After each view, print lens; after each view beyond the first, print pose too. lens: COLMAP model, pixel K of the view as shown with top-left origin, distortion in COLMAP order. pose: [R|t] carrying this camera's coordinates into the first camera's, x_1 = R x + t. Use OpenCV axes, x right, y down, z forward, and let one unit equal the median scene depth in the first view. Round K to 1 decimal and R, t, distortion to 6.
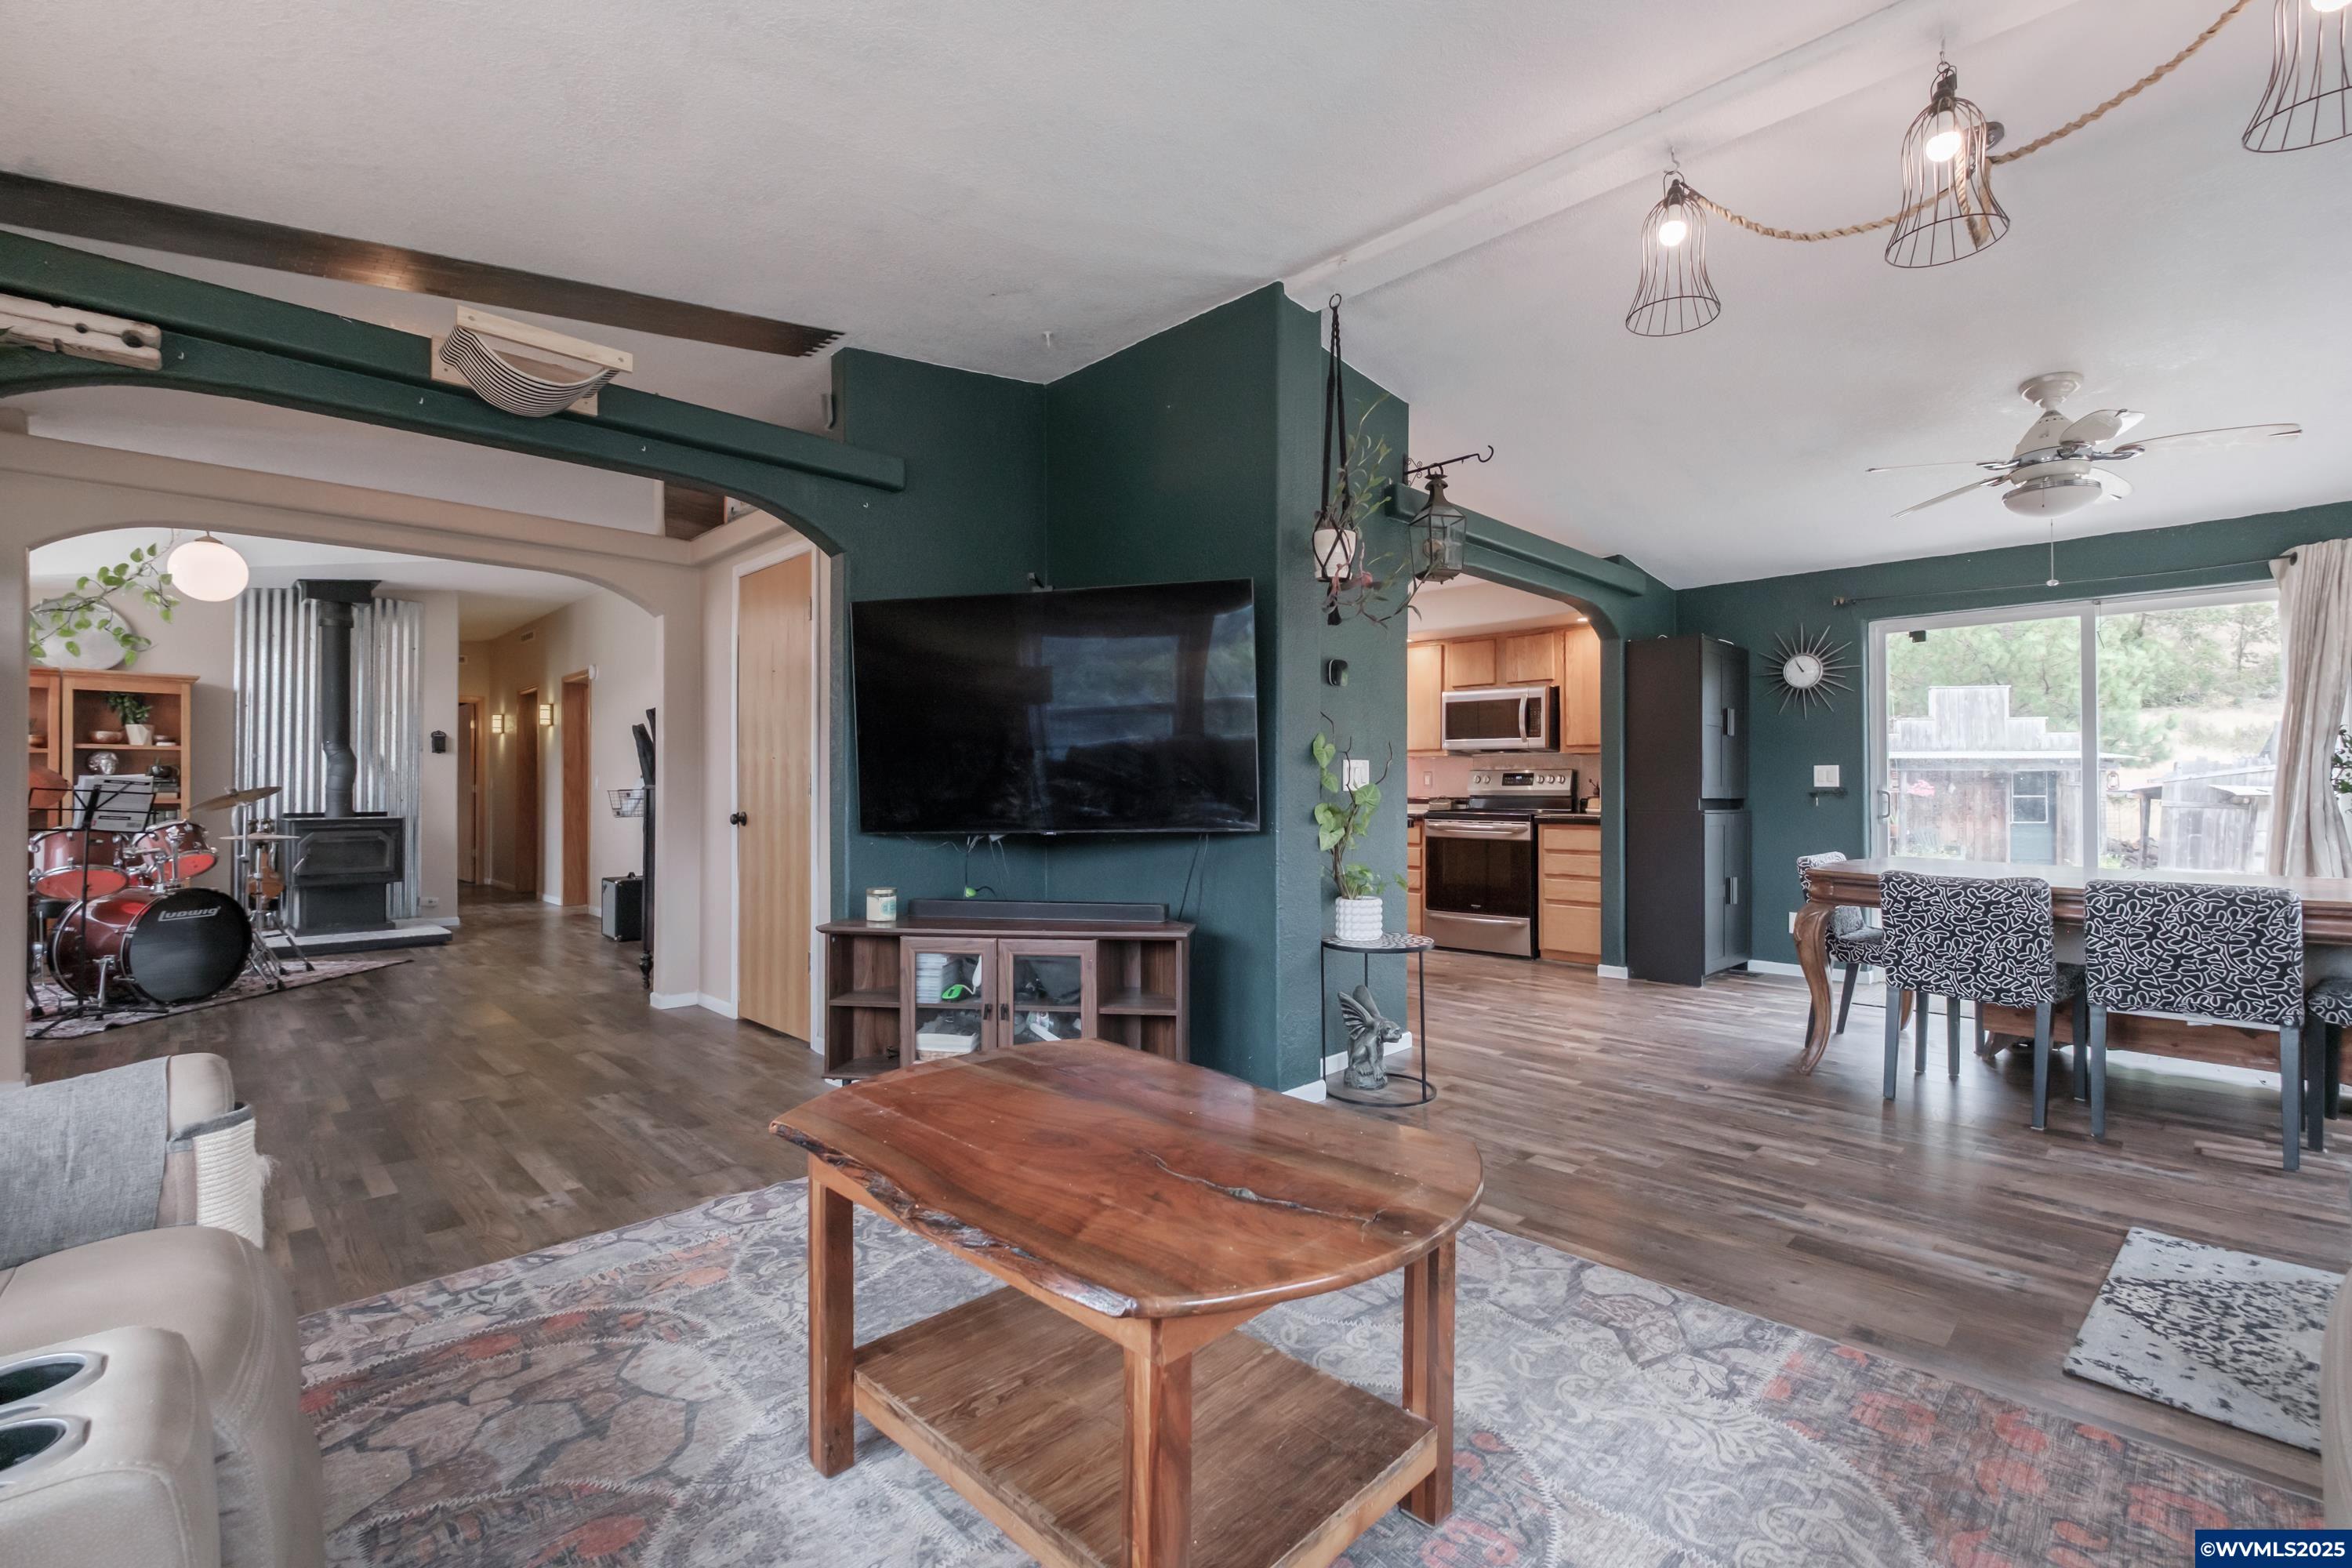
lens RADIAL K [[1022.4, 0, 1185.7], [0, 1022.4, 781.7], [0, 0, 1]] dist [0.007950, -0.006563]
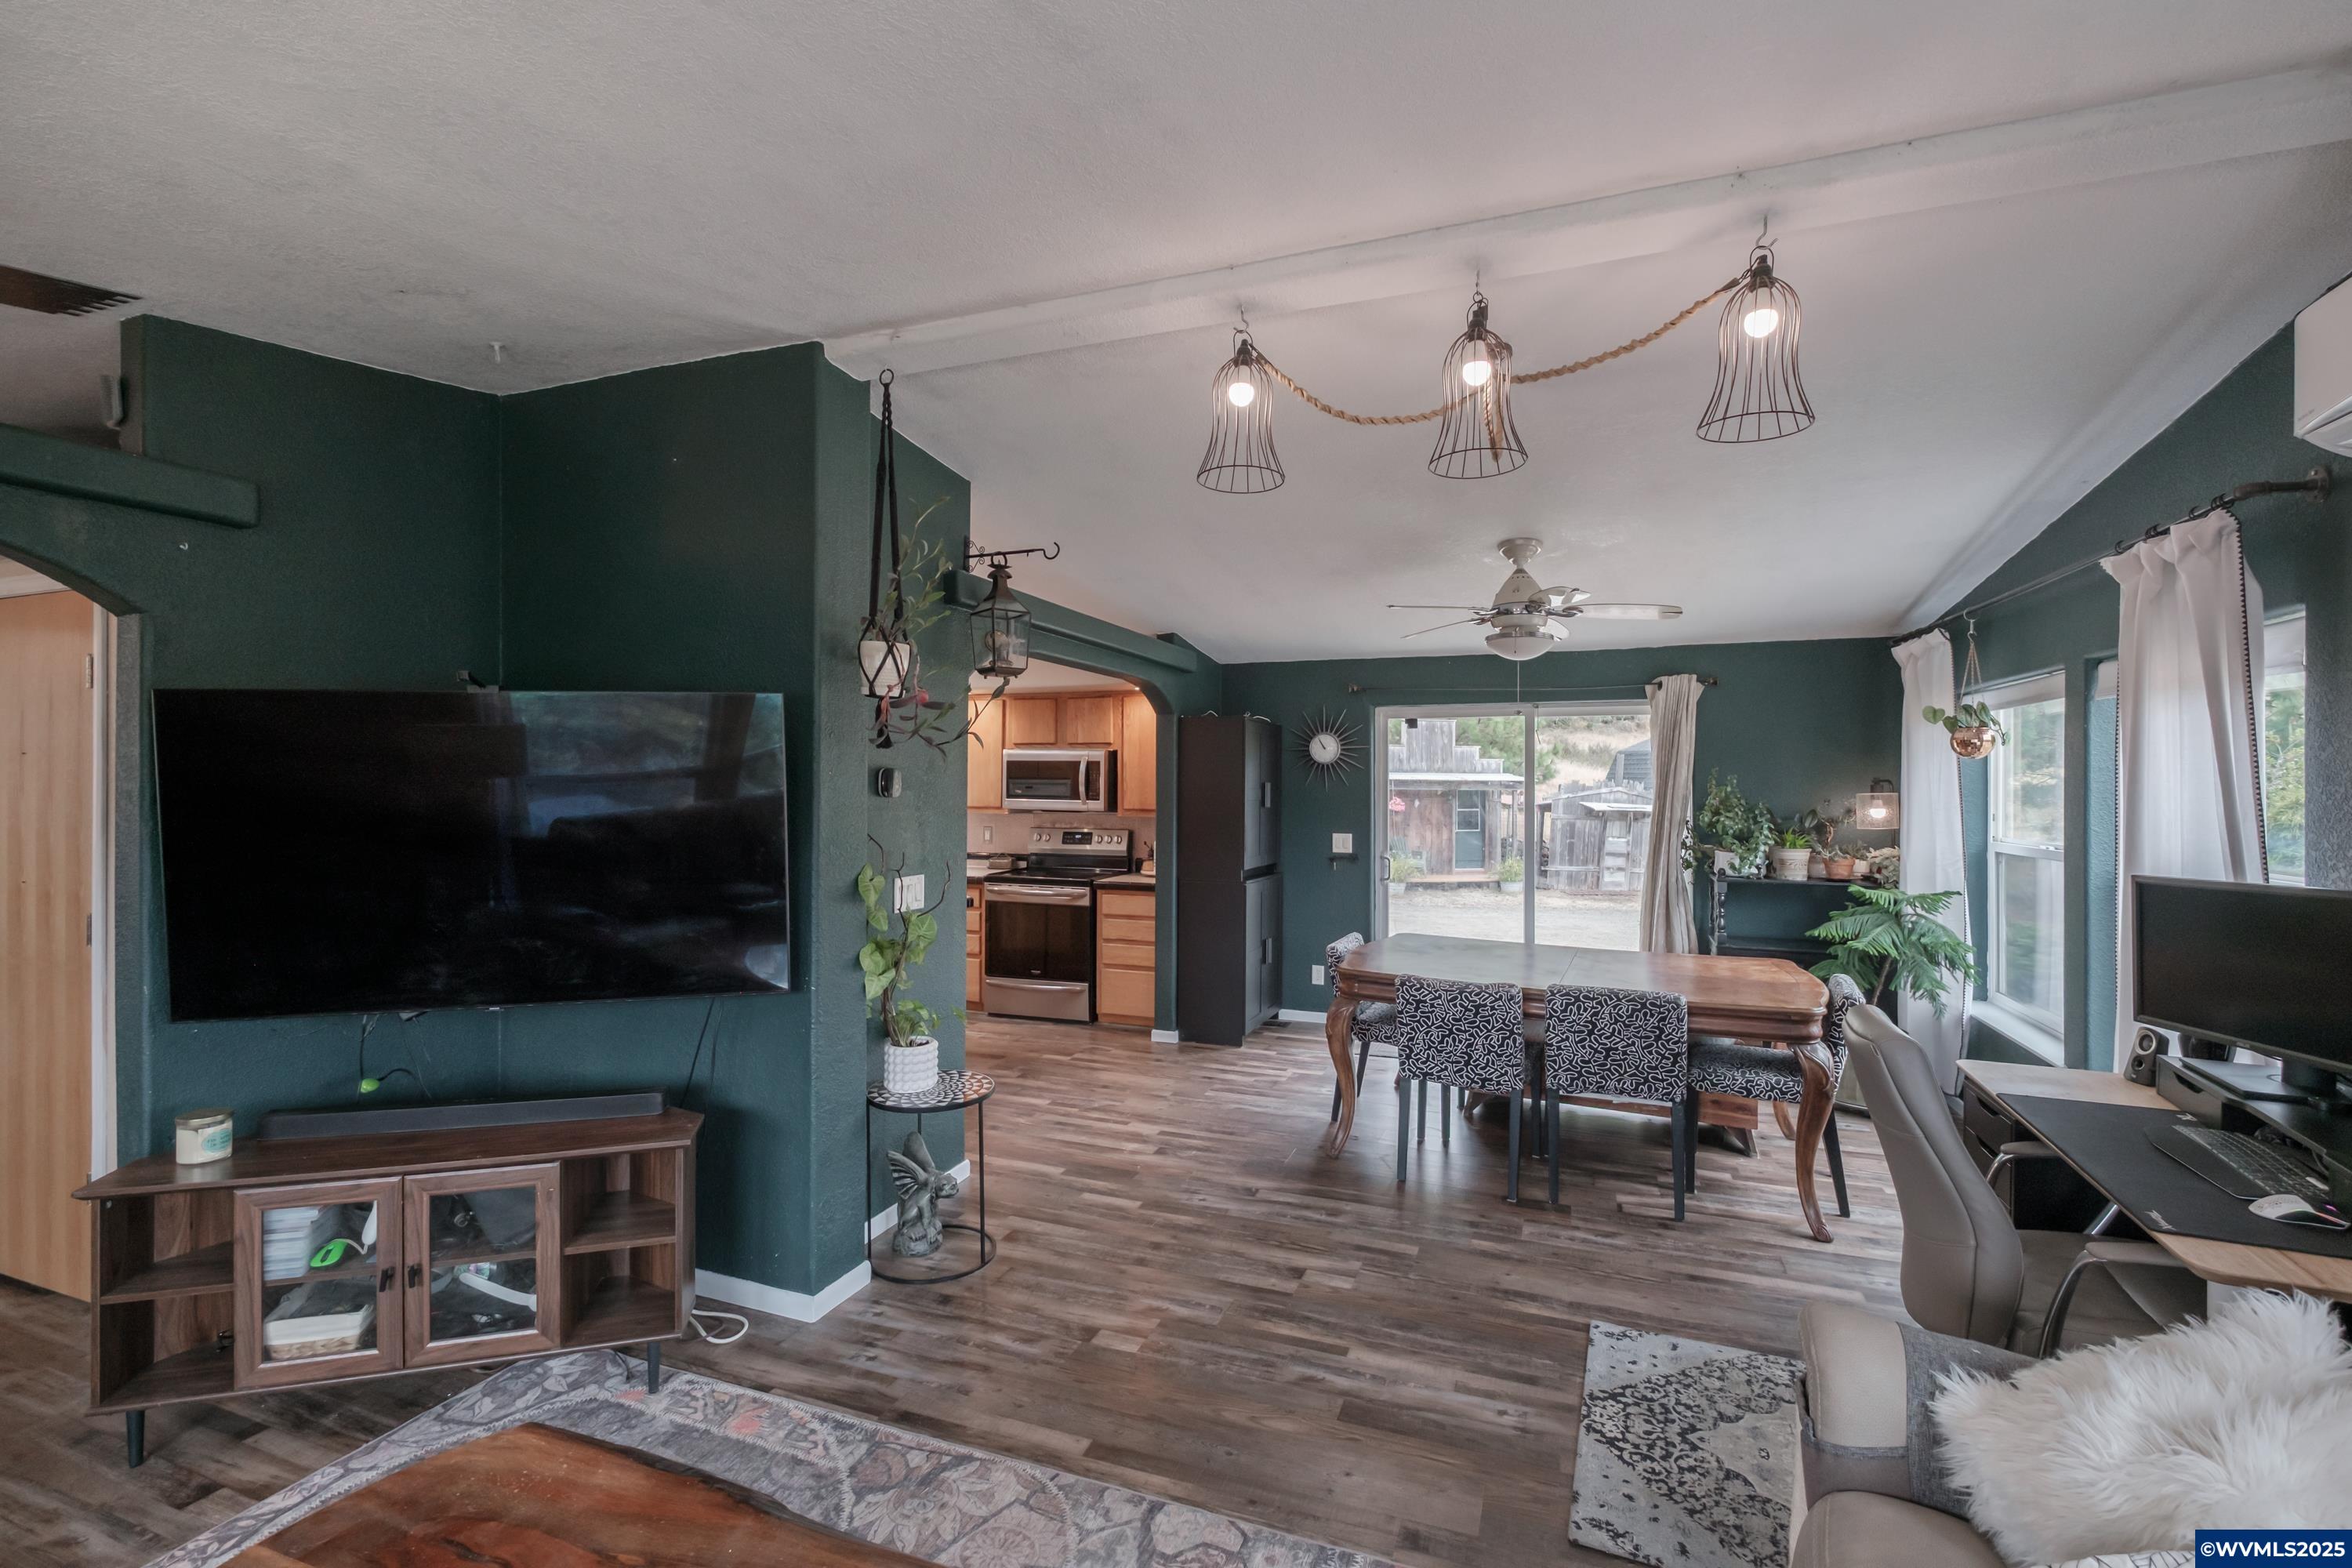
lens RADIAL K [[1022.4, 0, 1185.7], [0, 1022.4, 781.7], [0, 0, 1]] dist [0.007950, -0.006563]
pose [[0.911203, 0.005244, 0.411924, 0.020170], [-0.006260, 0.999980, 0.001119, -0.122365], [-0.411910, -0.003598, 0.911217, 0.097852]]
